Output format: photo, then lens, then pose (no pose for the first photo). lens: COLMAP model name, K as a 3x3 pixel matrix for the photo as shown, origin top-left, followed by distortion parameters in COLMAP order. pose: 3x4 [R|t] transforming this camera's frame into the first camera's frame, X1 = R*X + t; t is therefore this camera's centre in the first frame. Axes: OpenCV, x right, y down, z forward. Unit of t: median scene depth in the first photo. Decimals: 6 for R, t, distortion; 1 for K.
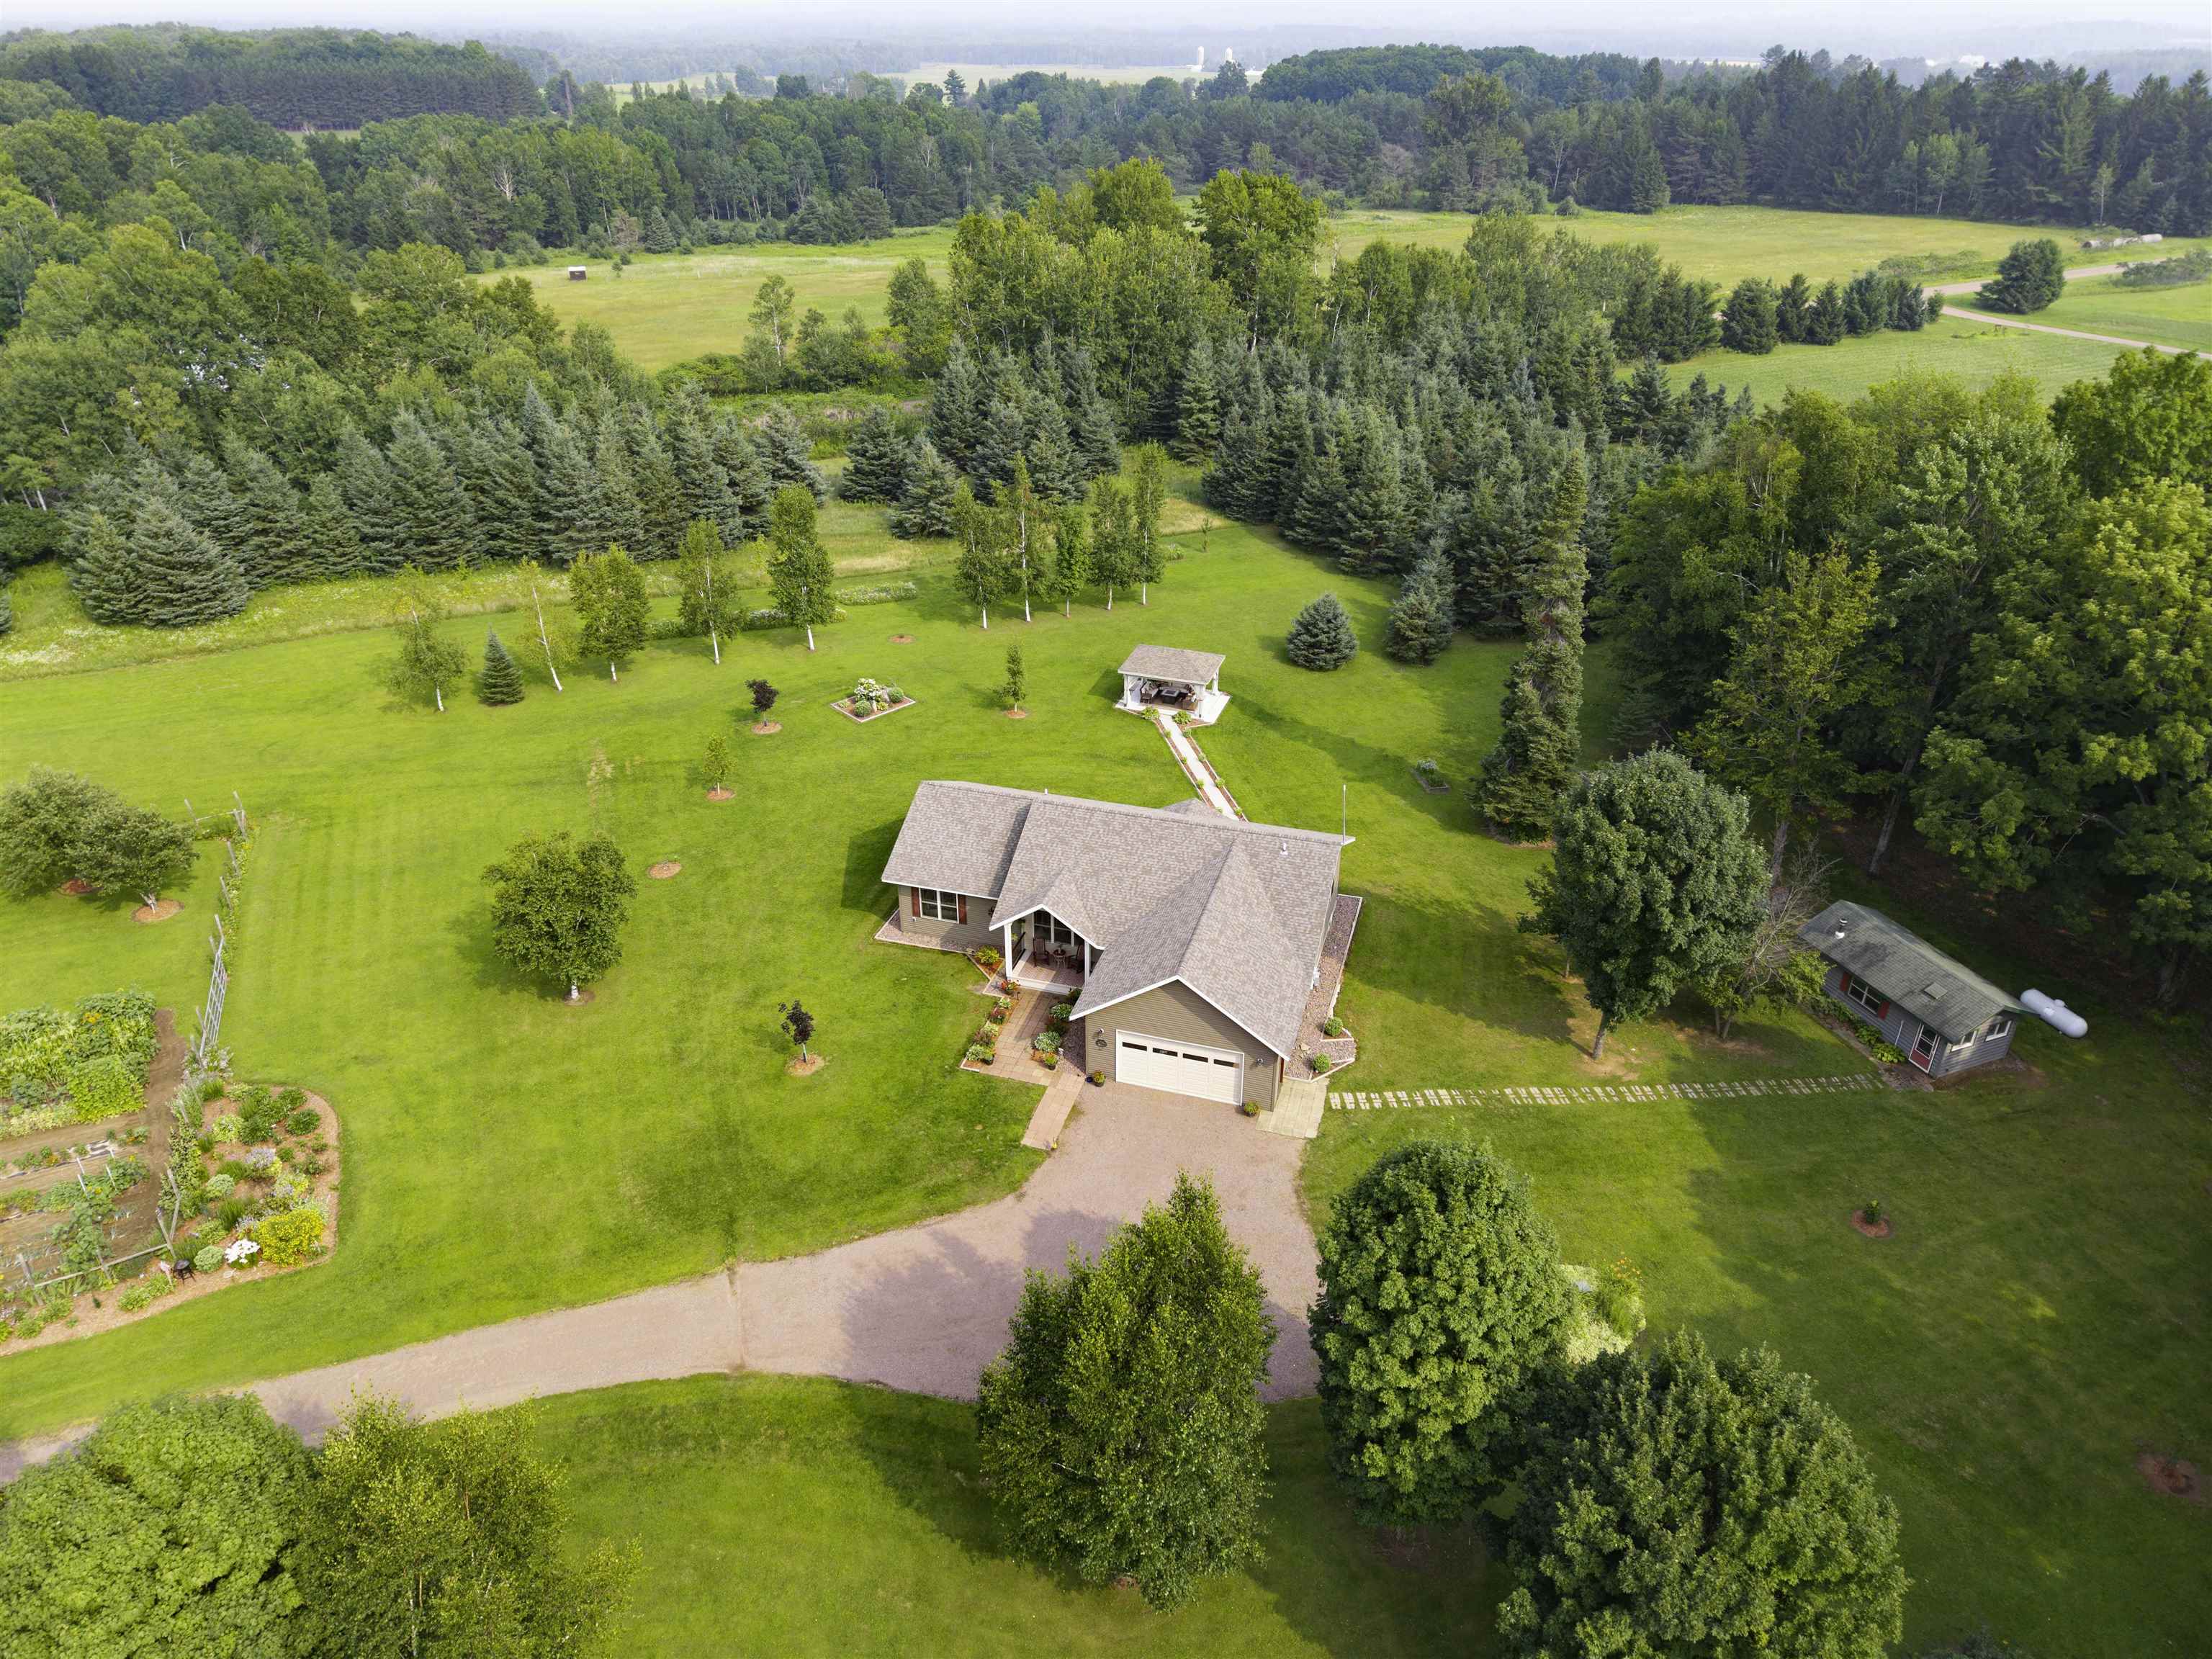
lens RADIAL K [[1473.5, 0, 1095.9], [0, 1473.5, 832.6], [0, 0, 1]] dist [0.031381, -0.024084]
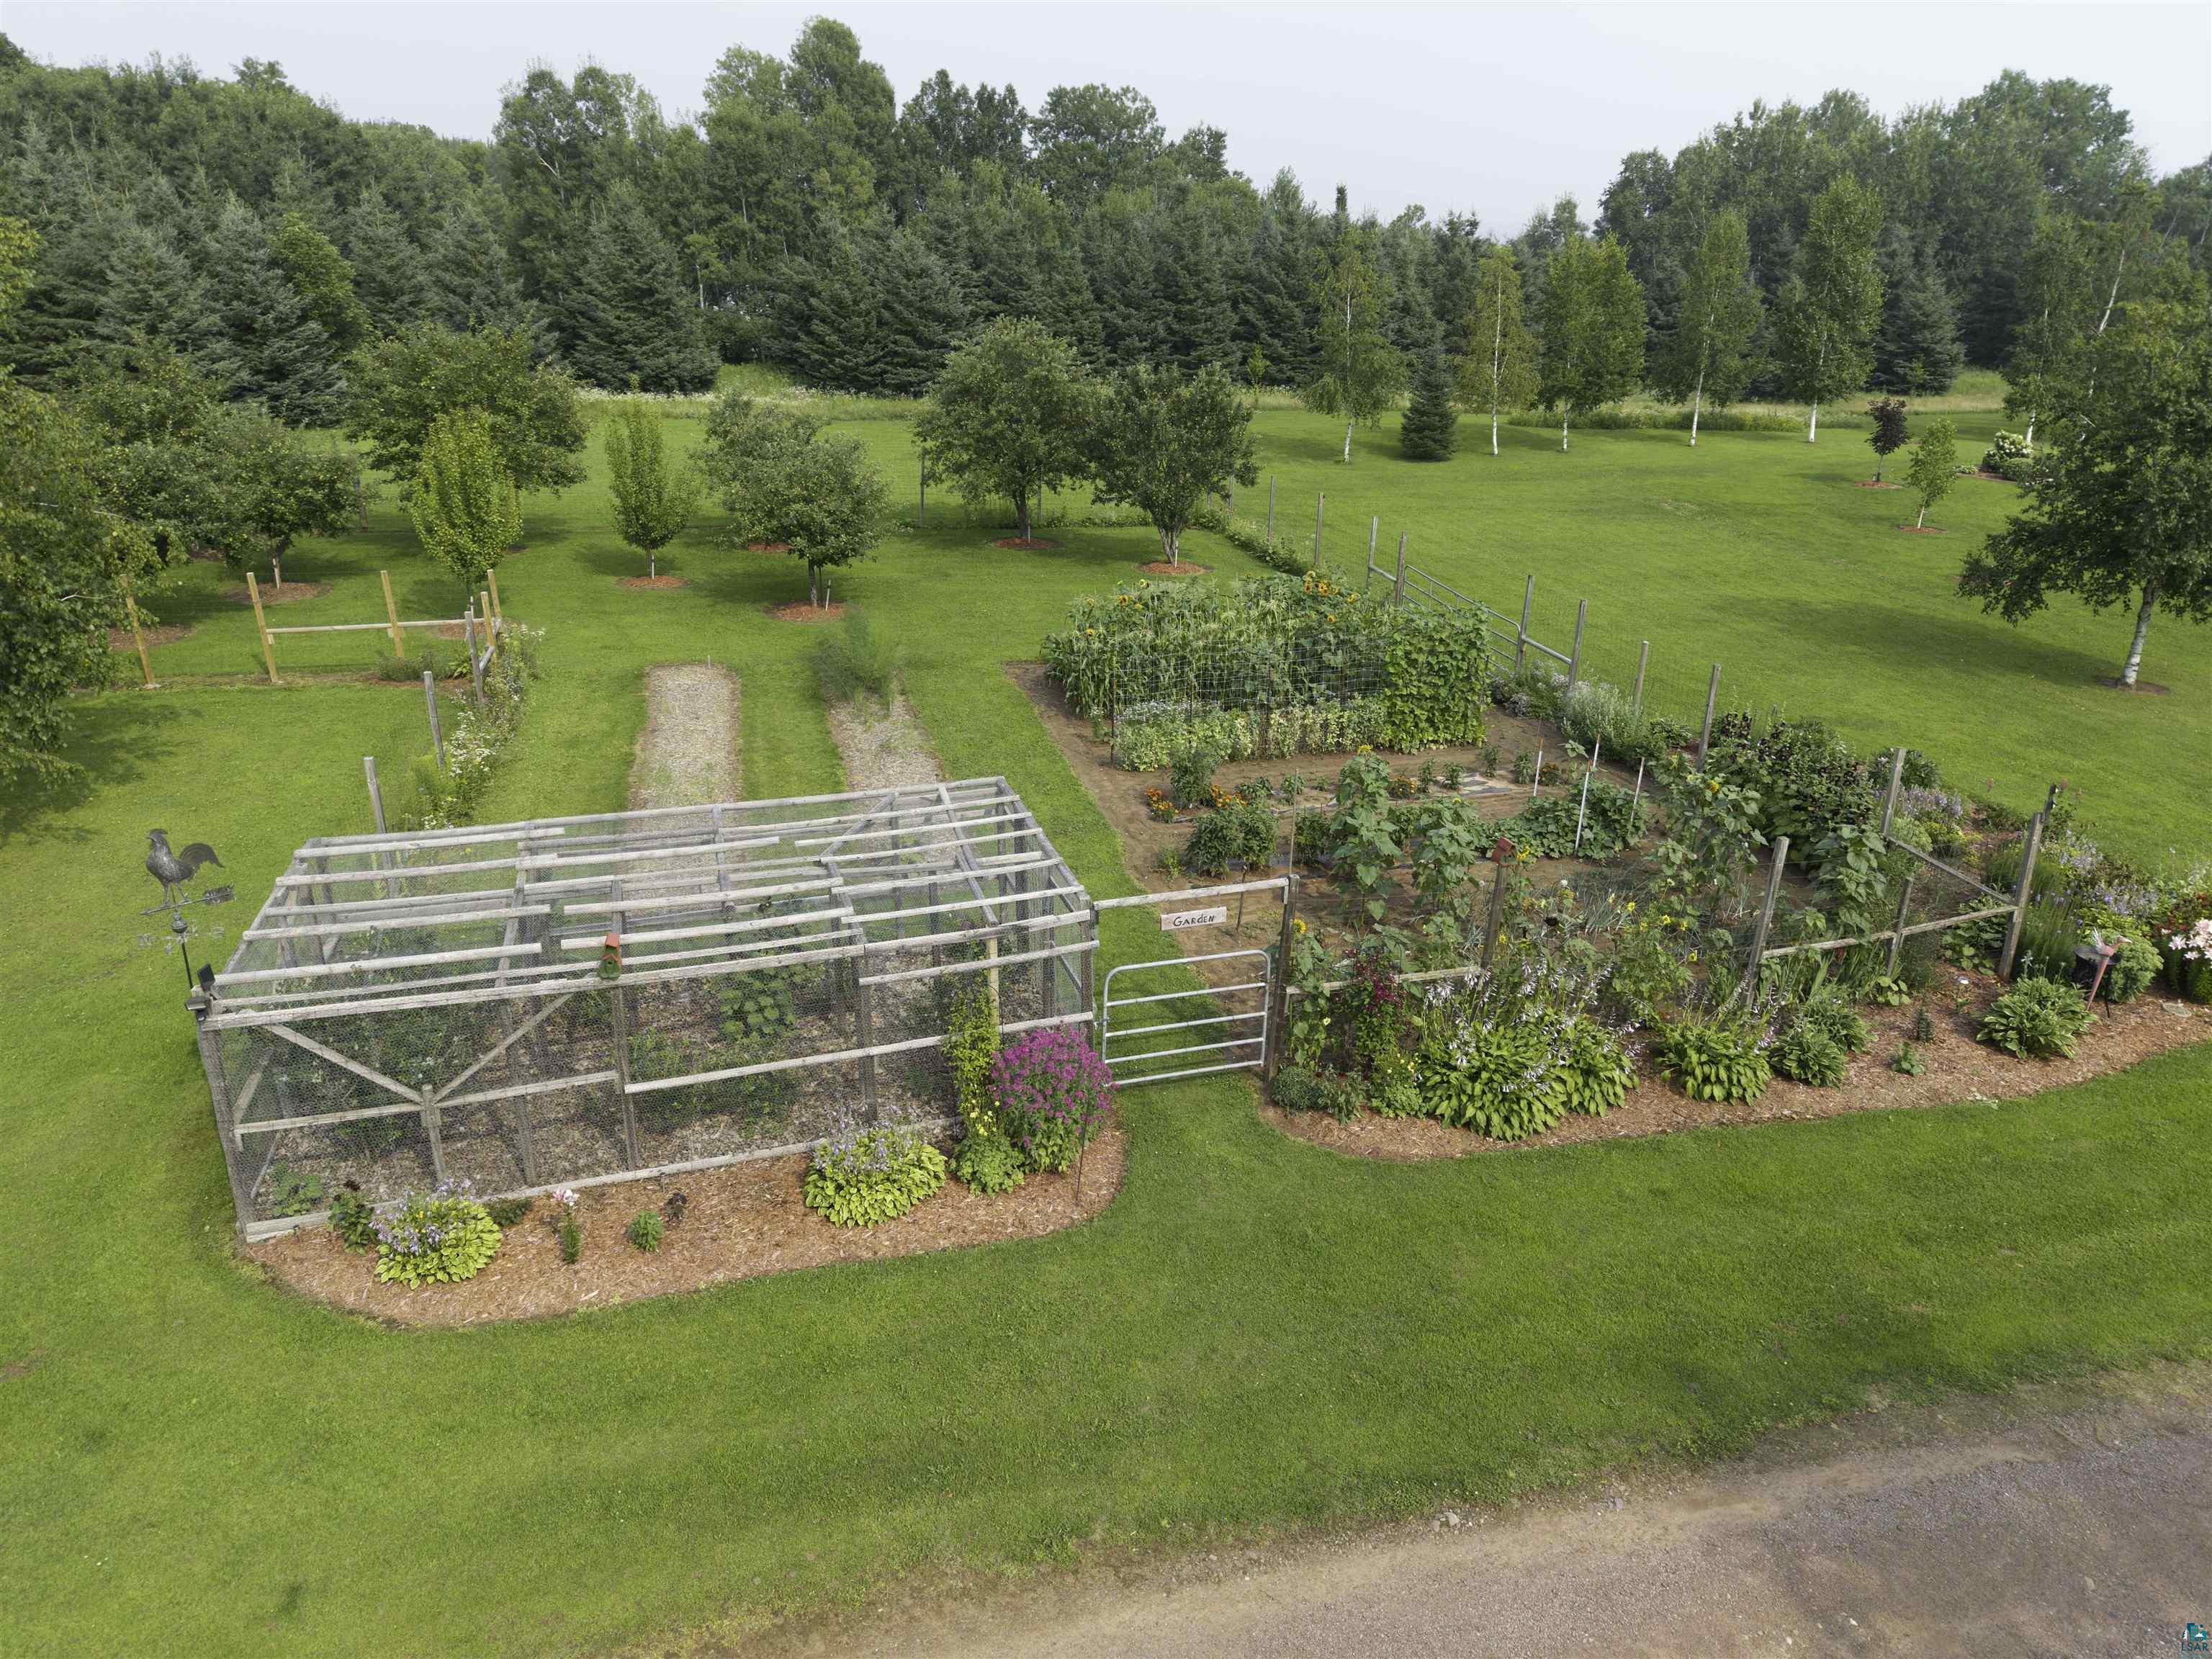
lens RADIAL K [[1473.5, 0, 1109.6], [0, 1473.5, 837.1], [0, 0, 1]] dist [0.031381, -0.024084]
pose [[0.986358, 0.066163, -0.150732, -0.354462], [-0.084107, 0.989687, -0.115959, 0.144336], [0.141505, 0.127054, 0.981750, 0.275733]]
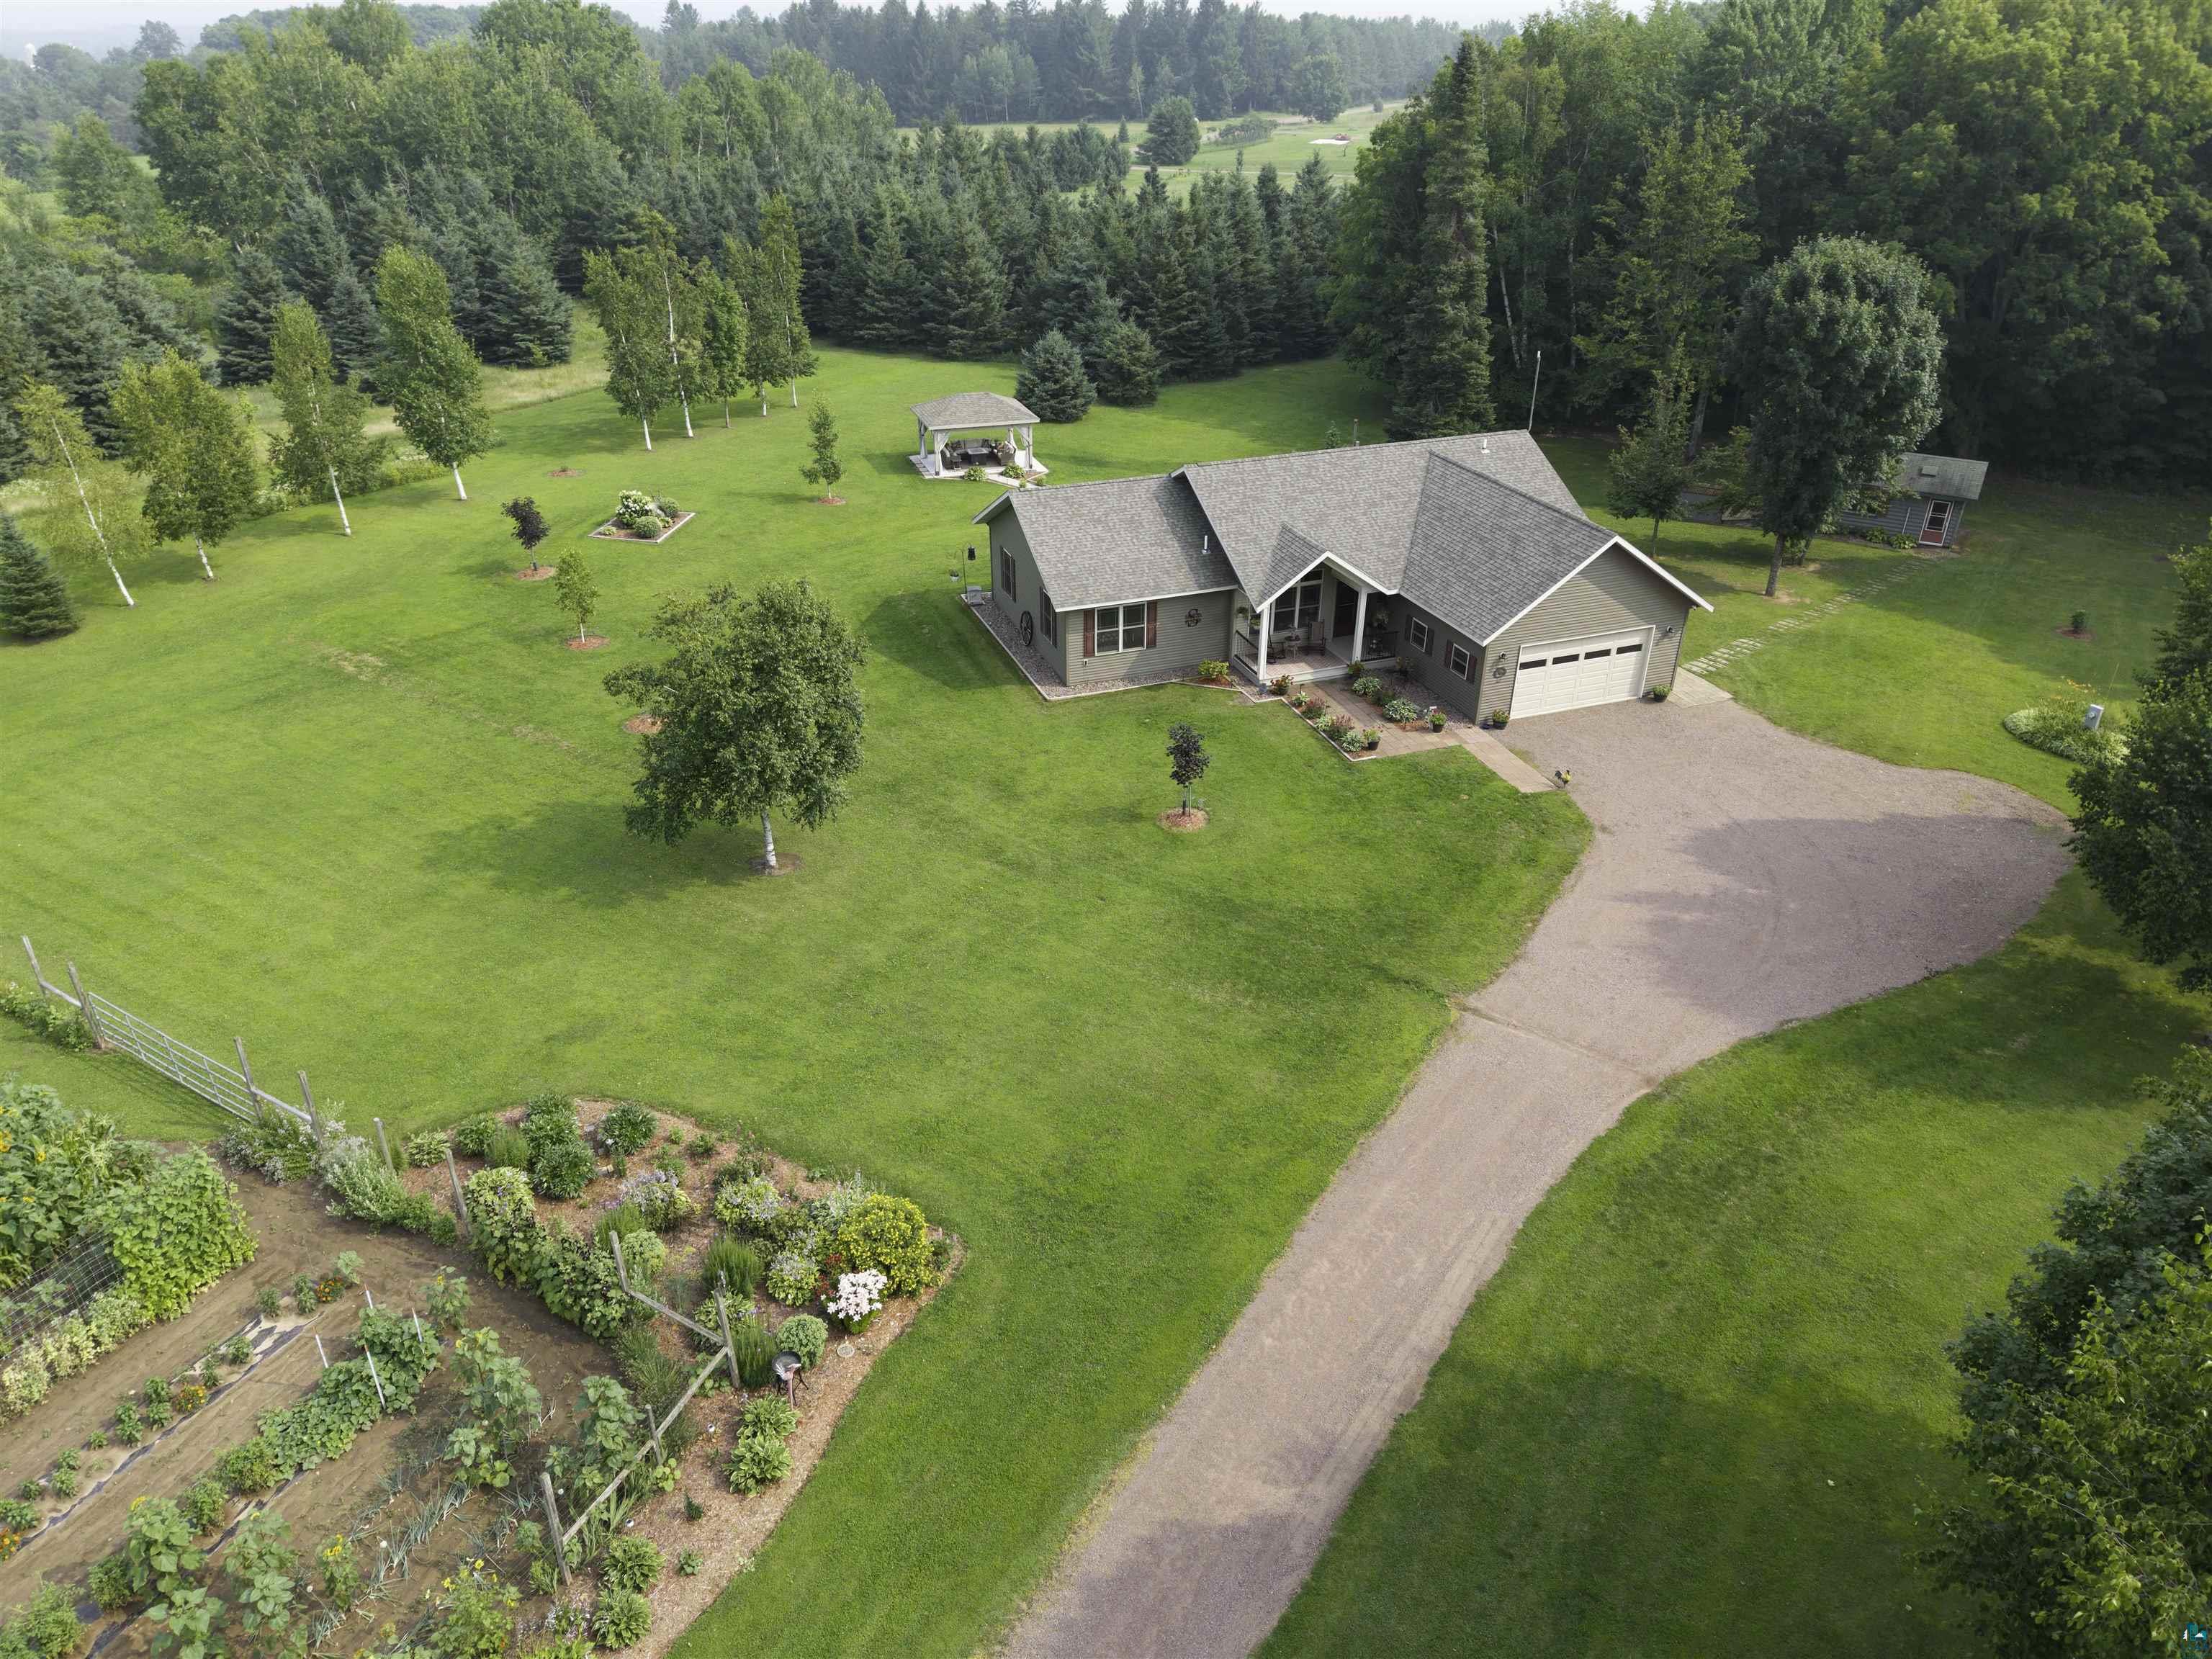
lens RADIAL K [[1473.5, 0, 1112.4], [0, 1473.5, 833.5], [0, 0, 1]] dist [0.031381, -0.024084]
pose [[0.796957, -0.293117, 0.528149, -0.328104], [0.293937, 0.952052, 0.084839, 0.050950], [-0.527693, 0.087629, 0.844903, 0.230399]]
